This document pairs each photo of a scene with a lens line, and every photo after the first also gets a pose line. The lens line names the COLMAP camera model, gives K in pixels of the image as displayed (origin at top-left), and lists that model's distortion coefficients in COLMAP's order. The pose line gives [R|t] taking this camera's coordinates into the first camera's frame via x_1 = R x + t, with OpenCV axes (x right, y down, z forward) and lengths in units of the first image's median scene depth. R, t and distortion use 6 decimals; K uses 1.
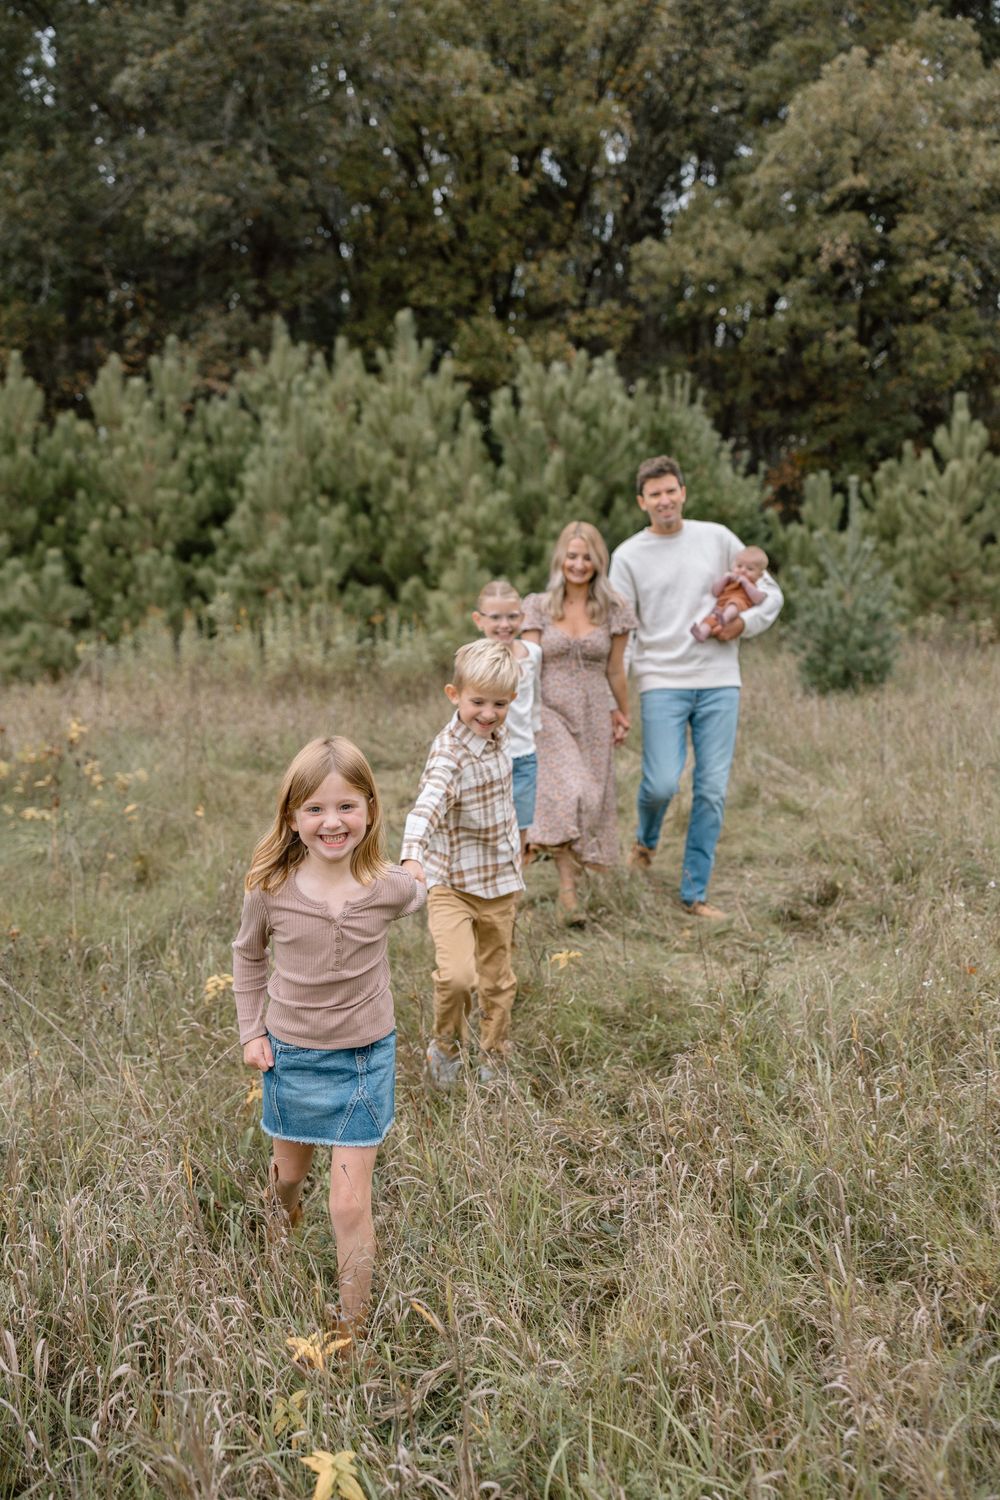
lens RADIAL K [[1252.3, 0, 506.0], [0, 1252.3, 752.2], [0, 0, 1]] dist [-0.002440, -0.014481]
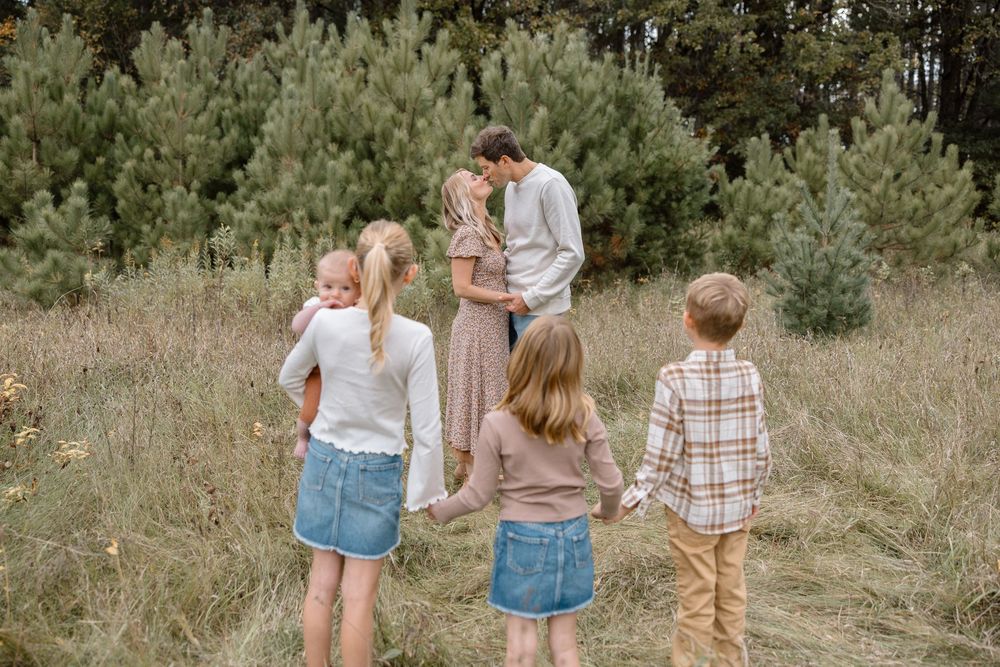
lens RADIAL K [[834.8, 0, 496.3], [0, 834.8, 330.7], [0, 0, 1]] dist [-0.002440, -0.014481]
pose [[0.998967, 0.017819, 0.041798, -0.025778], [-0.017405, 0.999796, -0.010241, -0.028559], [-0.041972, 0.009503, 0.999074, 0.232841]]
